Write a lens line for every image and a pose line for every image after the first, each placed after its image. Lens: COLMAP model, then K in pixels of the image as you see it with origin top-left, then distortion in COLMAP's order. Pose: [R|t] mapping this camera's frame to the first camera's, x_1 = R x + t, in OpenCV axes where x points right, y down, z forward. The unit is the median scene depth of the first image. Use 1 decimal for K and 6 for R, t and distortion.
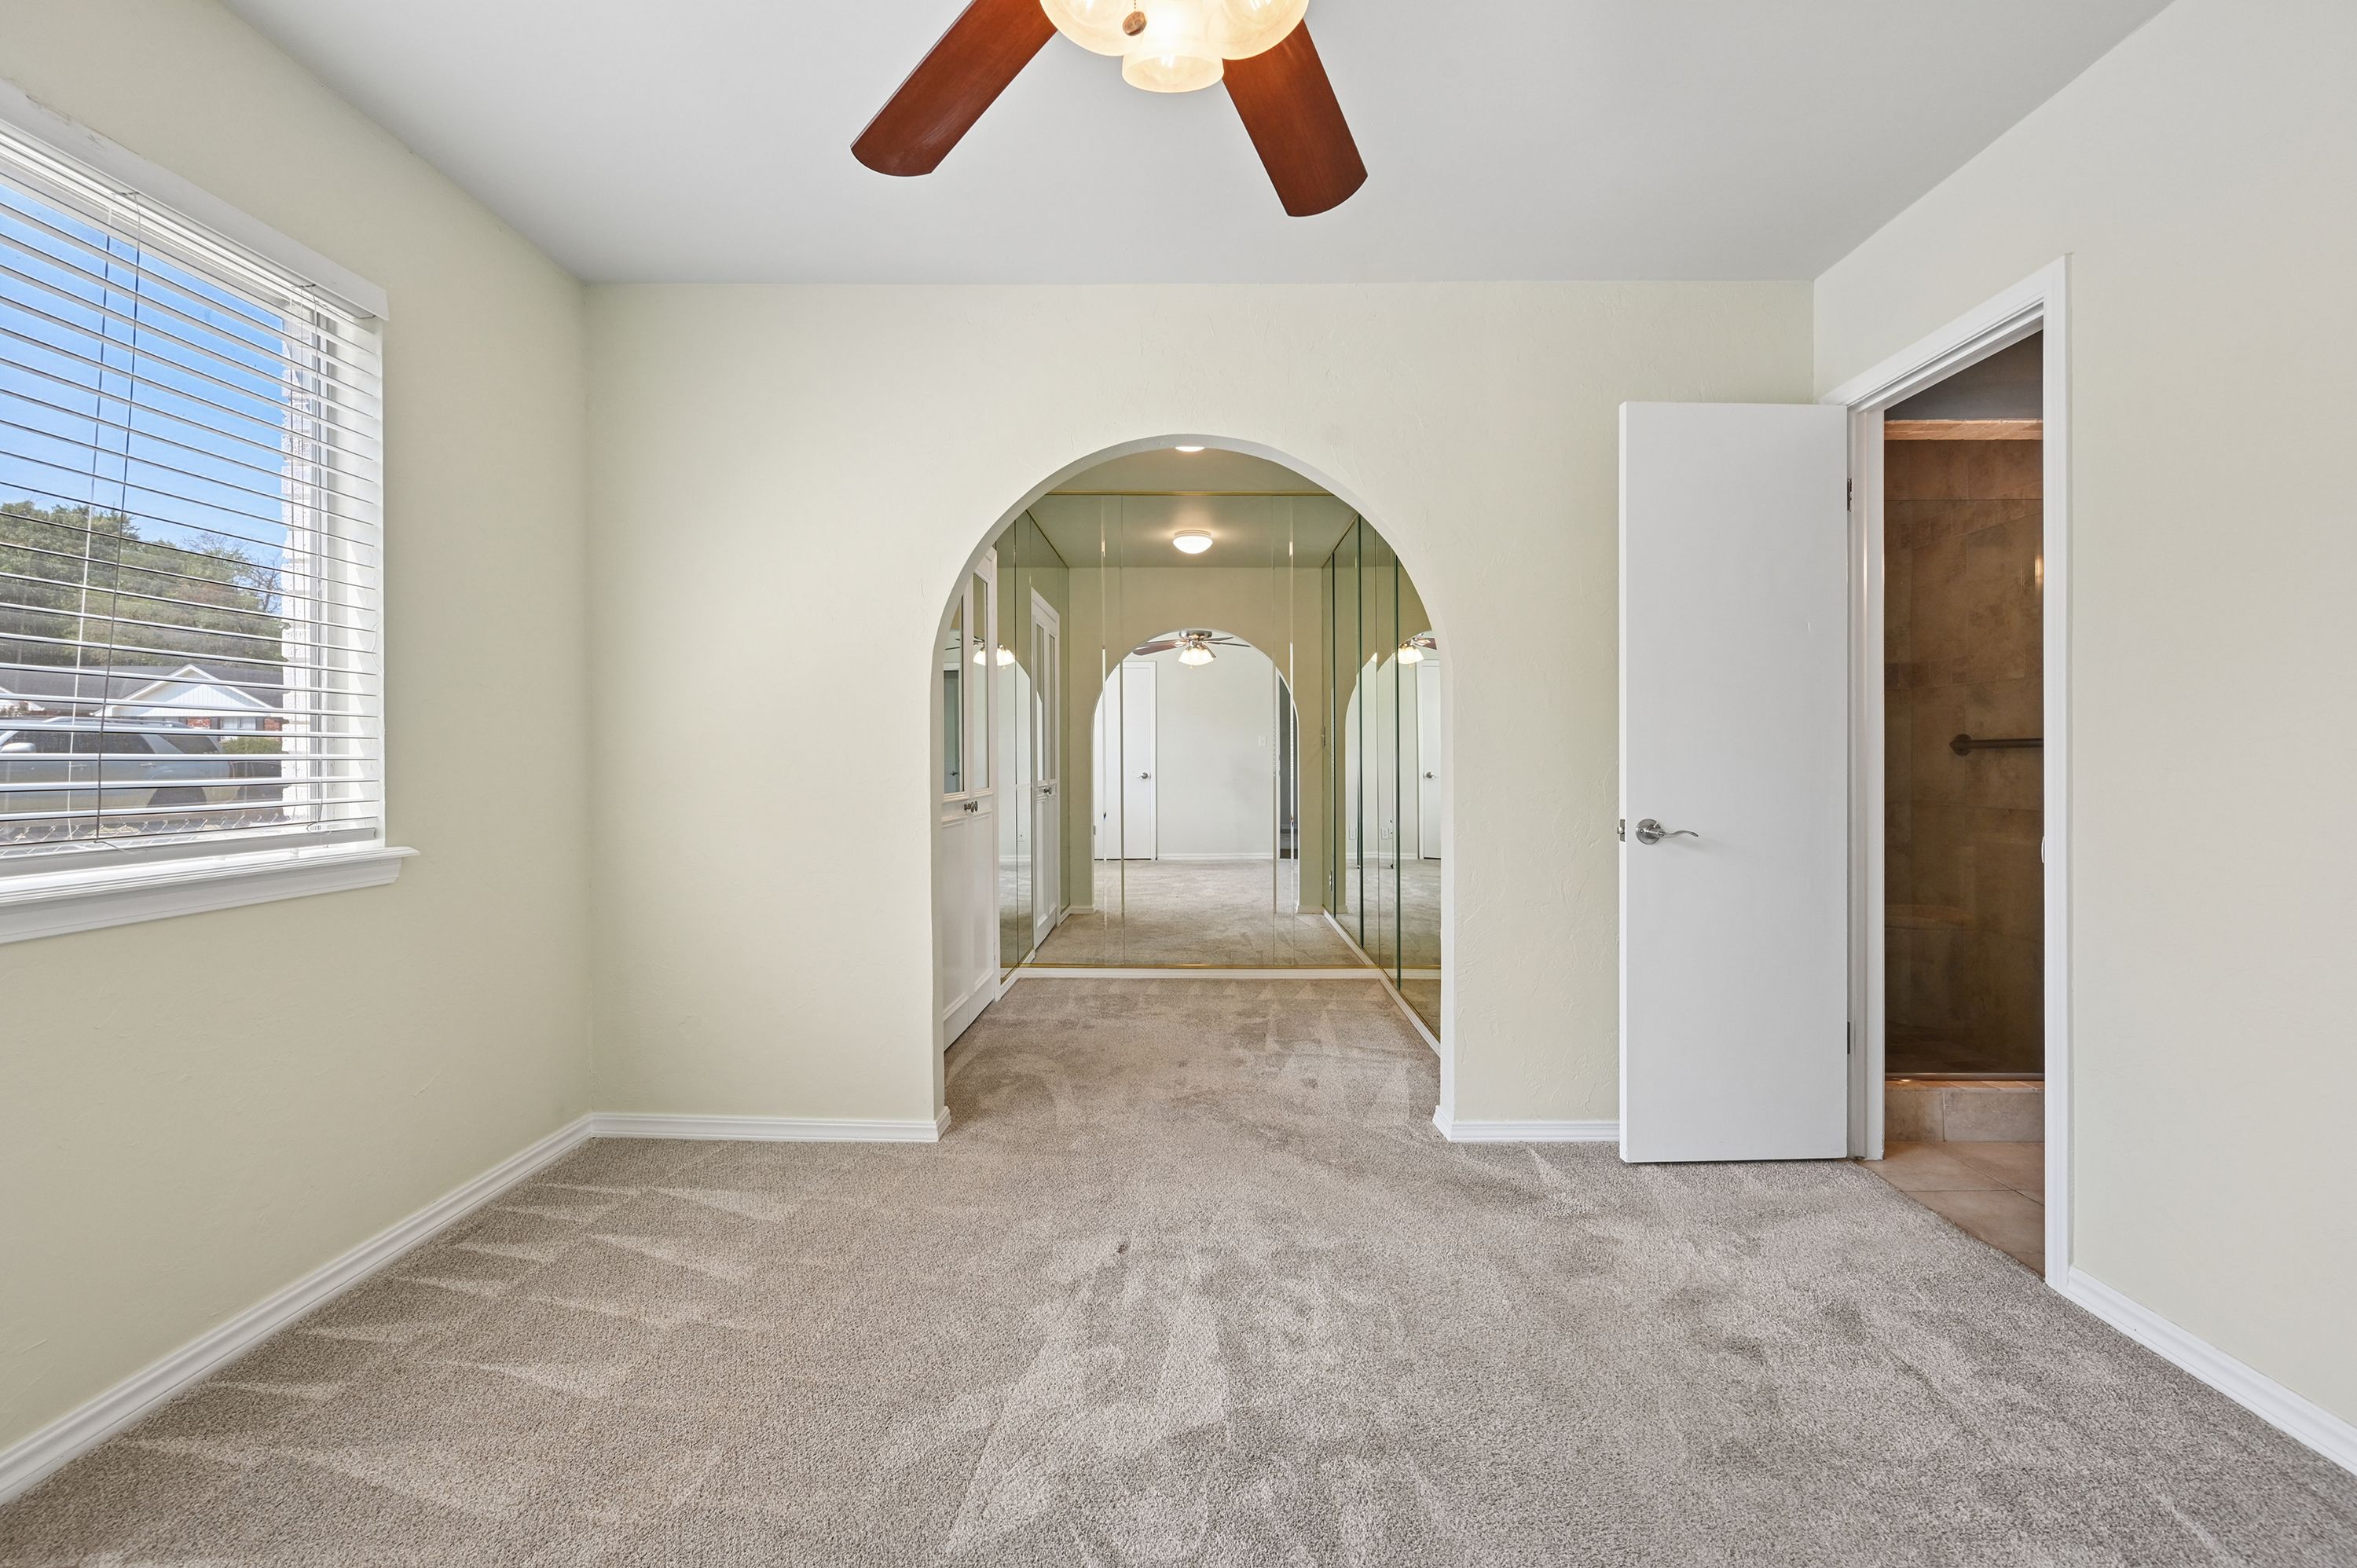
lens RADIAL K [[941.3, 0, 1204.9], [0, 941.3, 771.3], [0, 0, 1]] dist [0.002979, -0.000803]
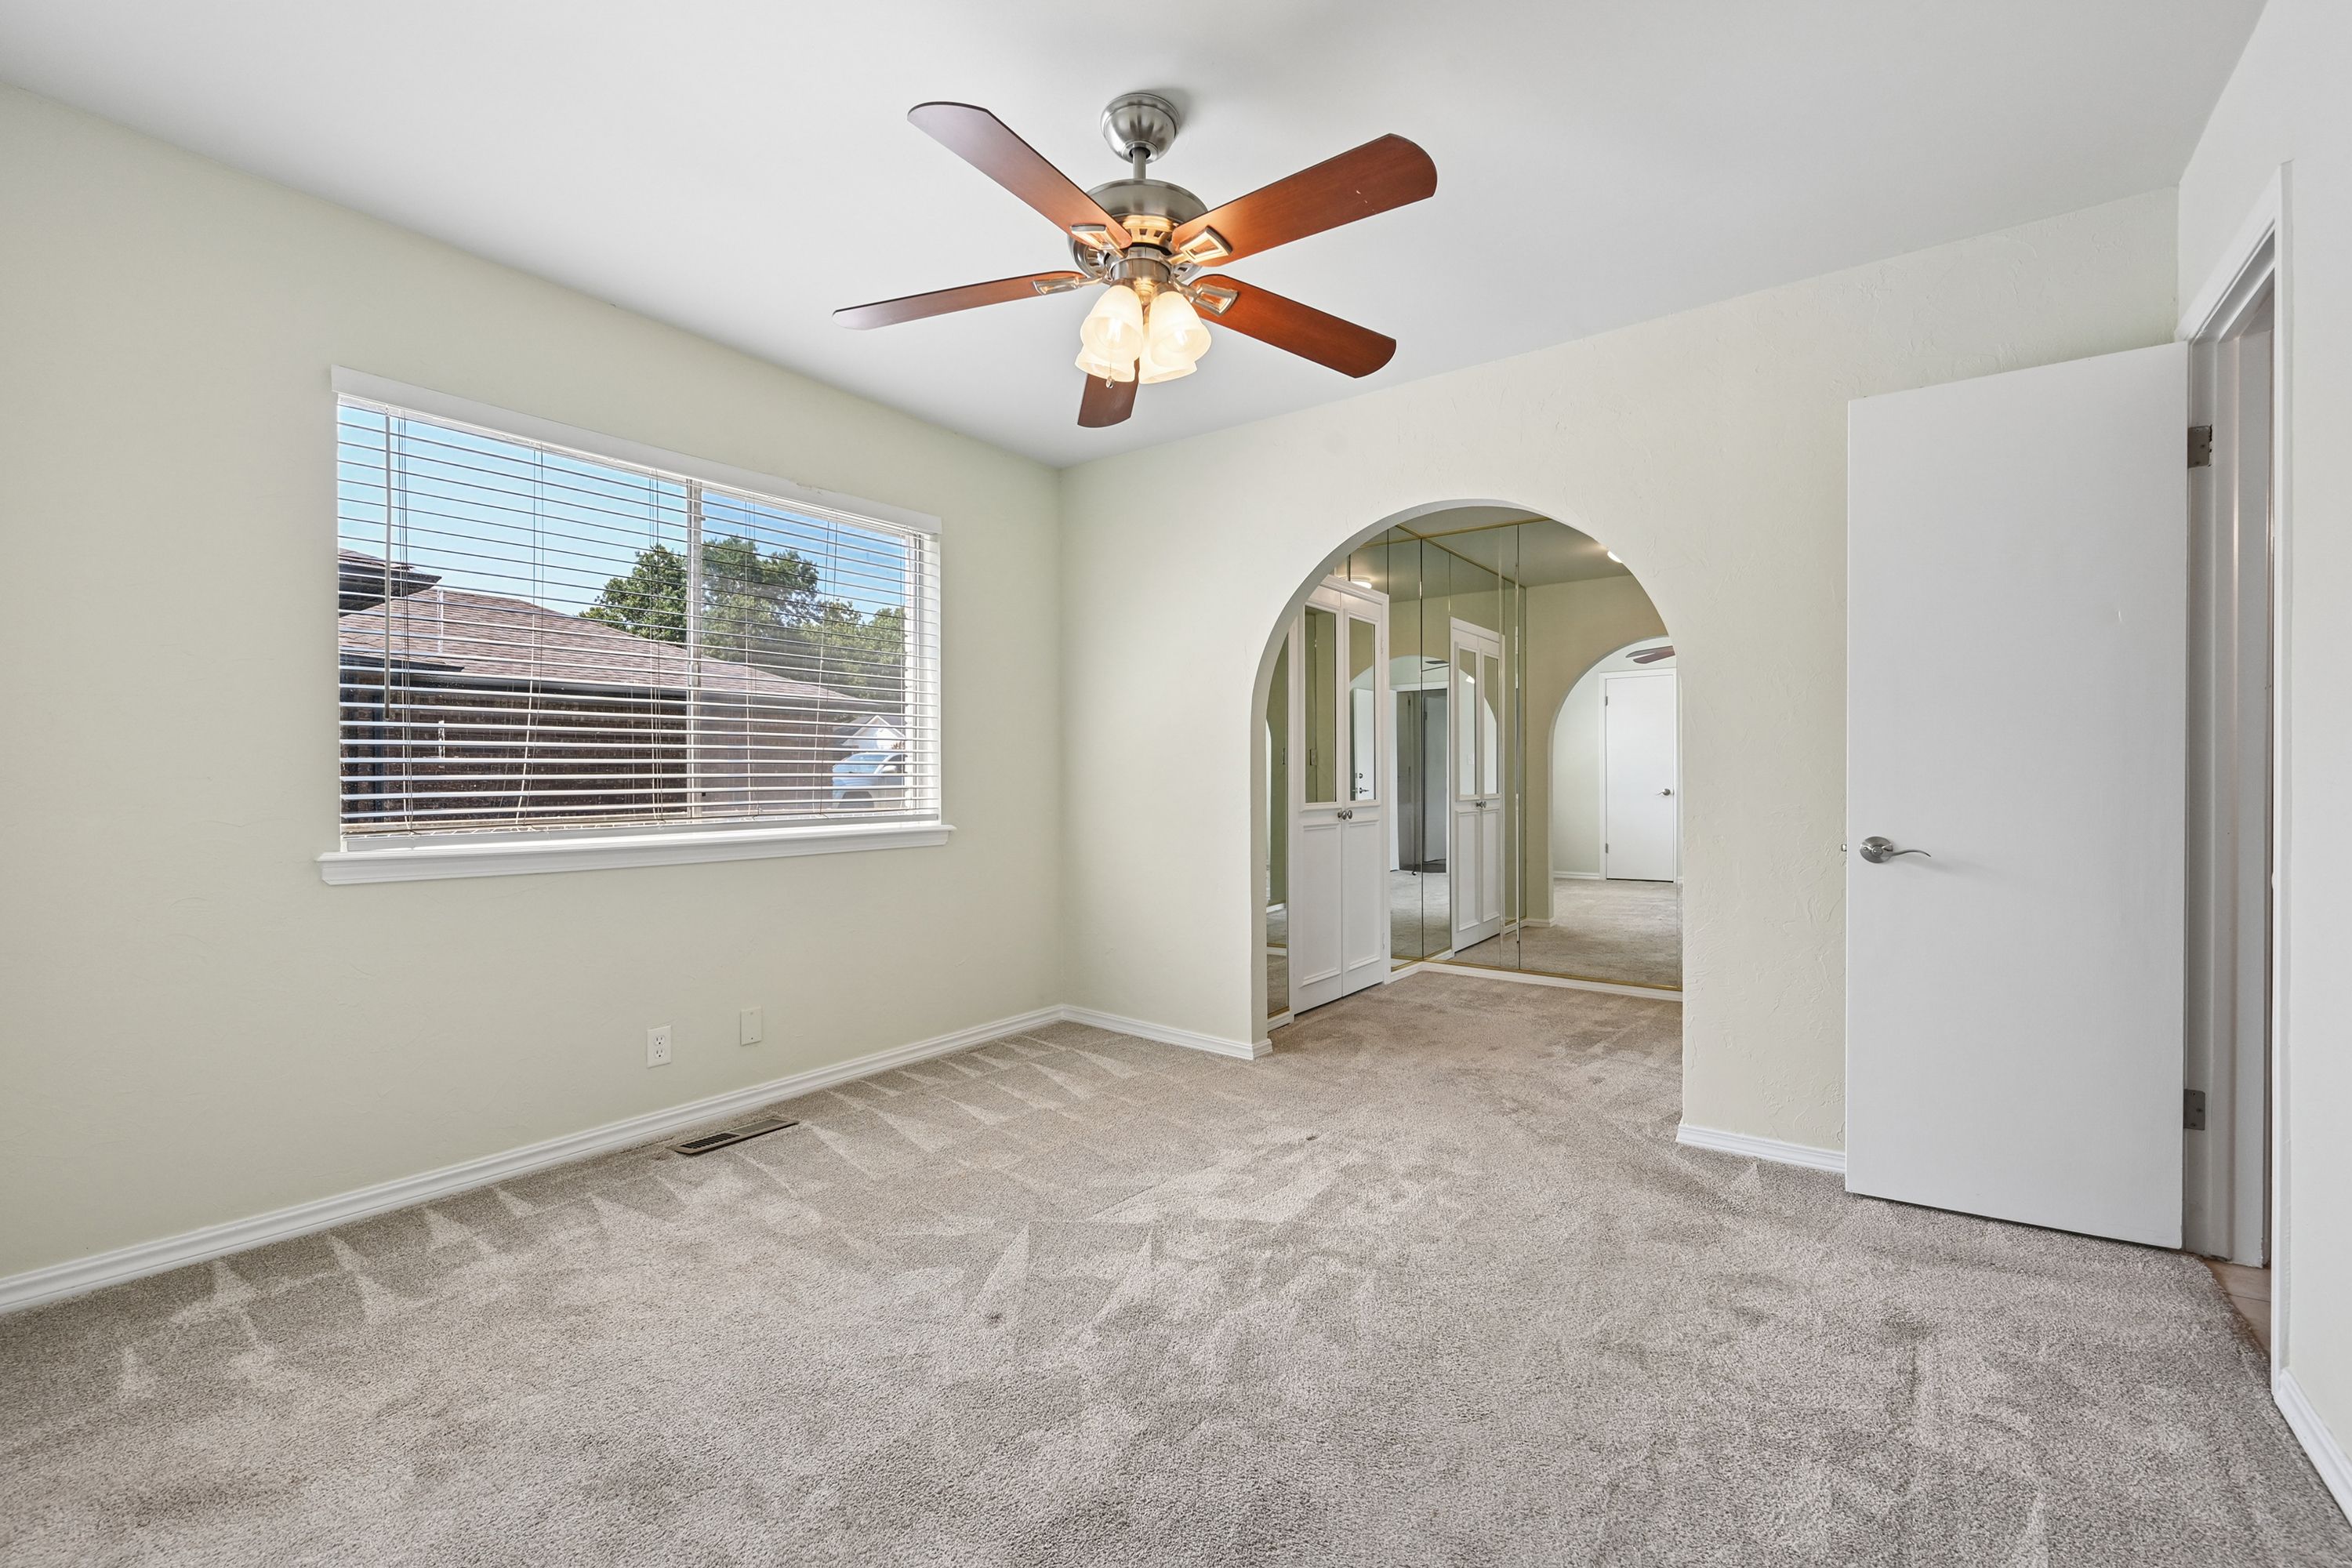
lens RADIAL K [[947.0, 0, 1176.0], [0, 947.0, 784.0], [0, 0, 1]] dist [-0.014777, -0.000405]
pose [[0.815592, 0.002047, -0.578624, 0.507508], [-0.003987, 0.999990, -0.002082, 0.004160], [0.578614, 0.004005, 0.815592, -0.204658]]
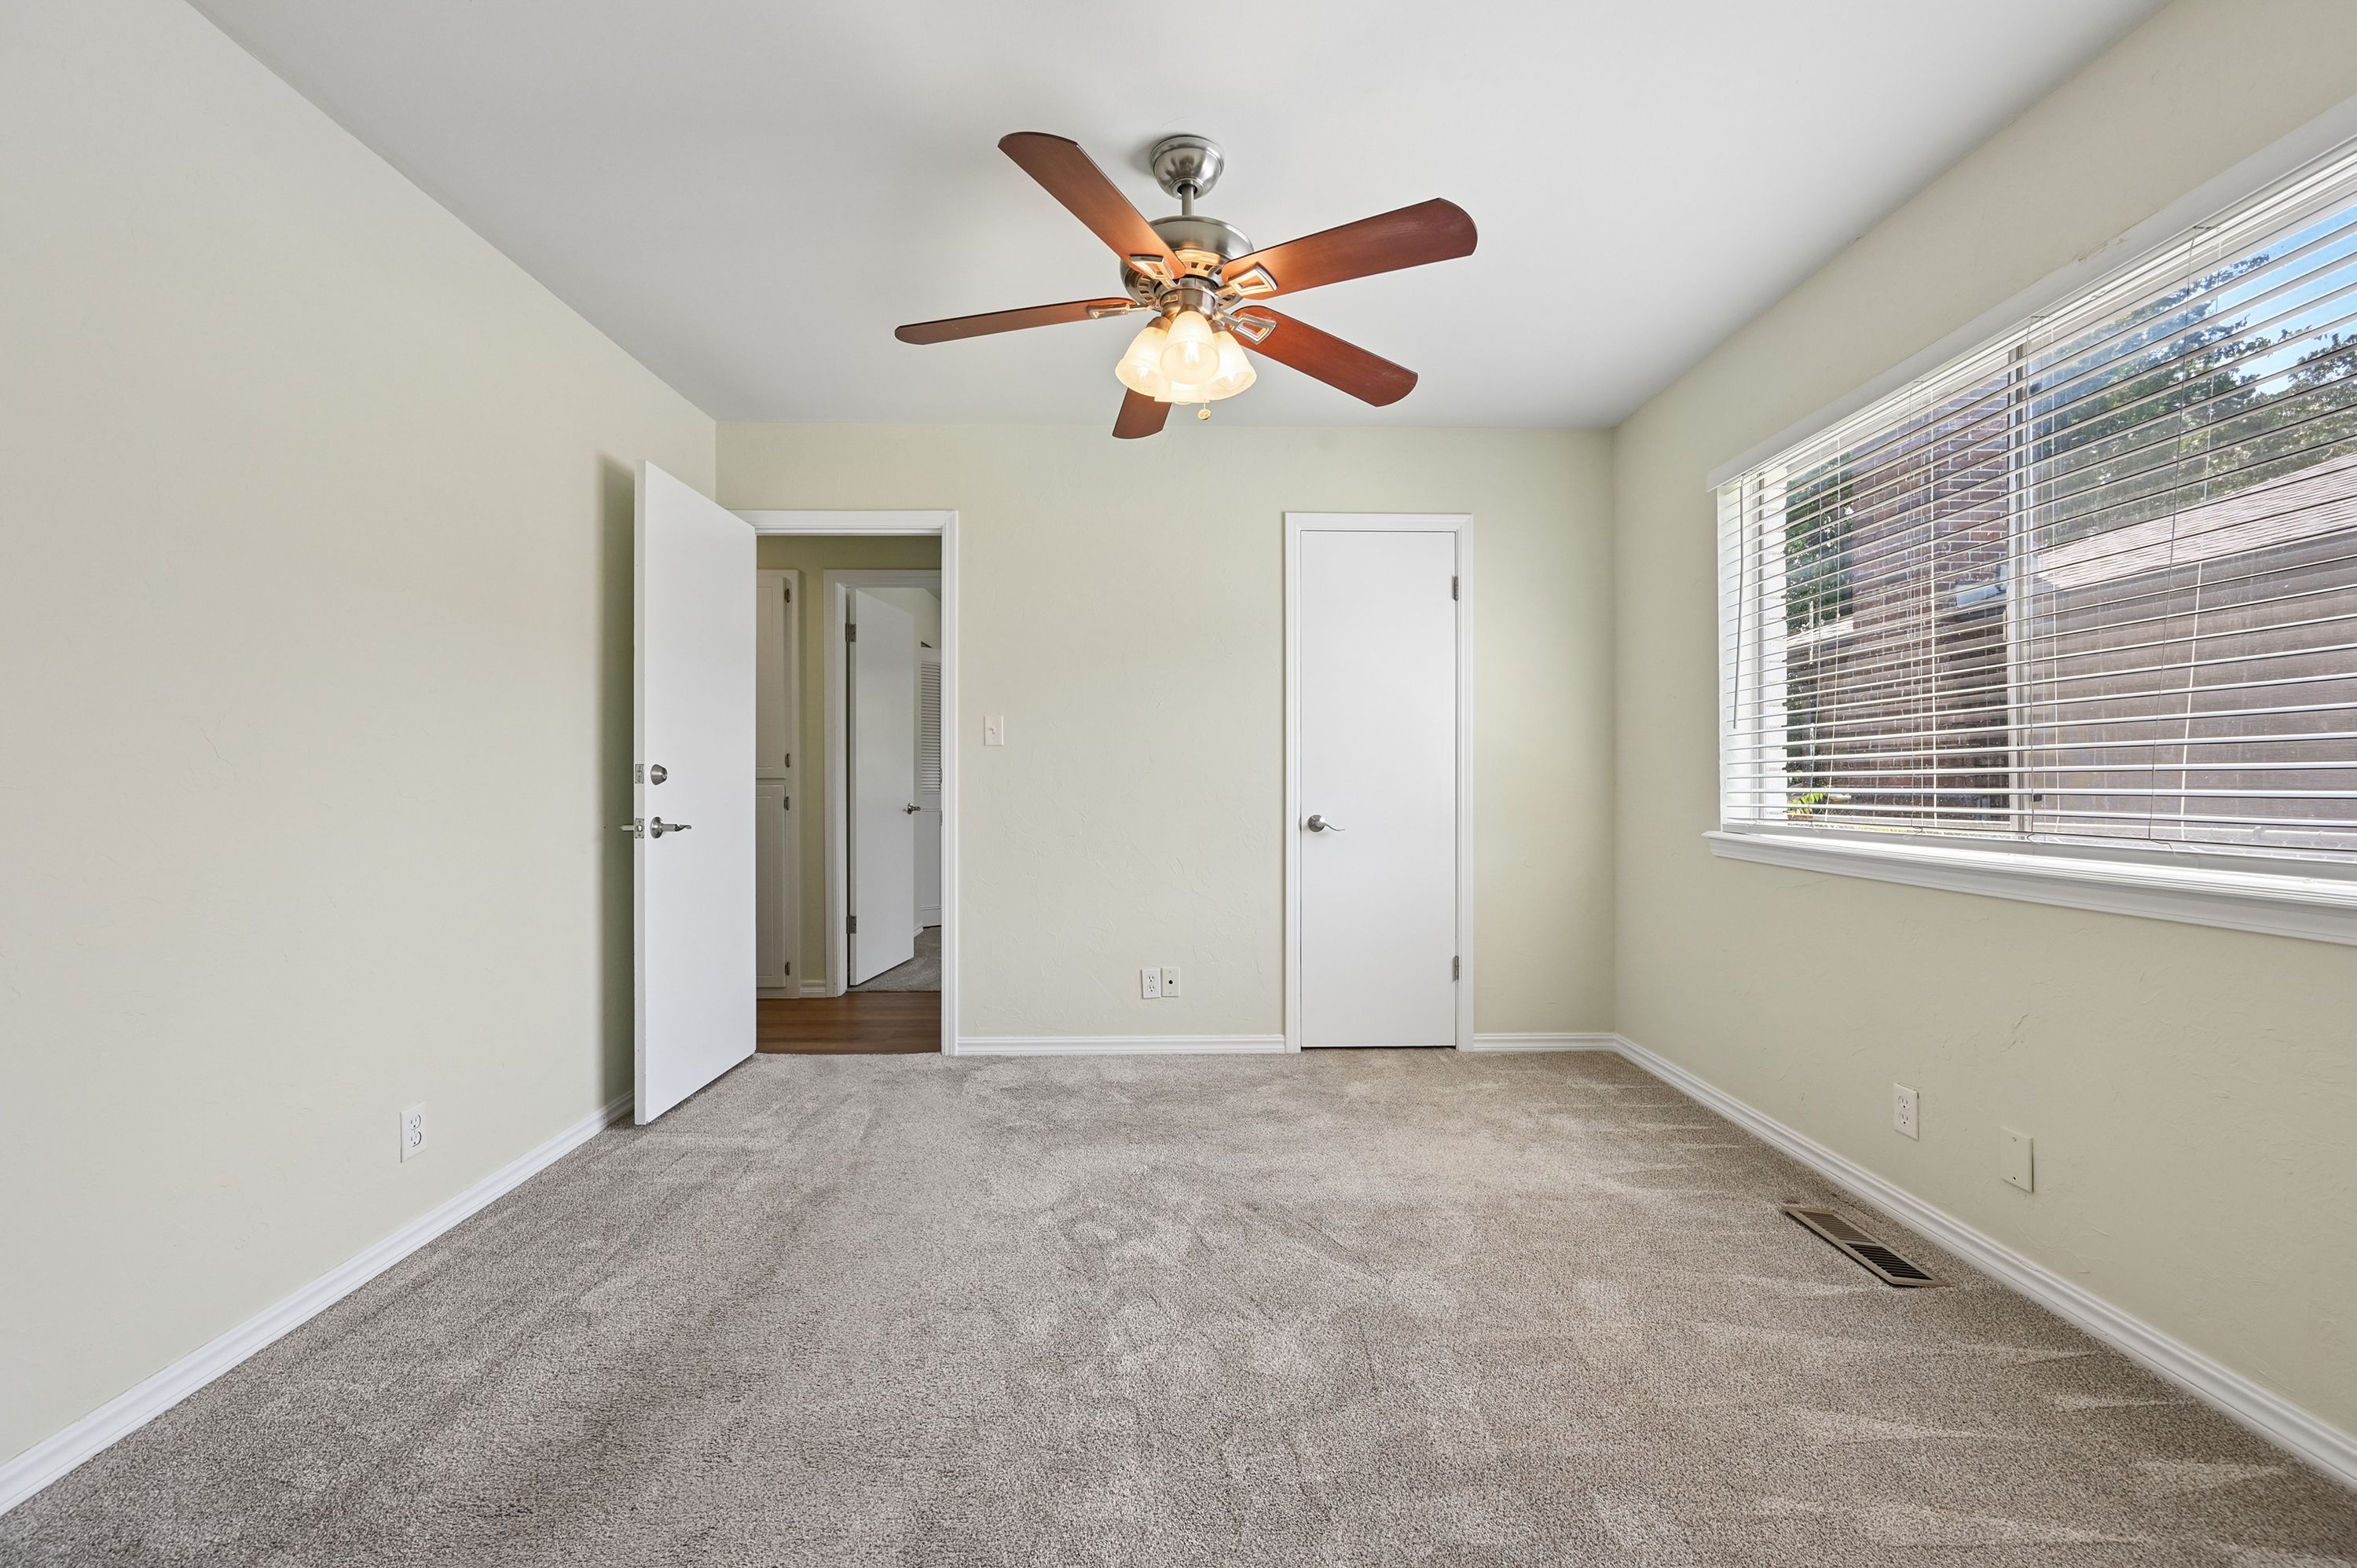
lens RADIAL K [[949.0, 0, 1178.5], [0, 949.0, 784.0], [0, 0, 1]] dist [-0.014777, -0.000405]
pose [[-0.999025, 0.009295, -0.043164, 0.027927], [0.008739, 0.999876, 0.013068, -0.014618], [0.043280, 0.012678, -0.998983, 1.405280]]
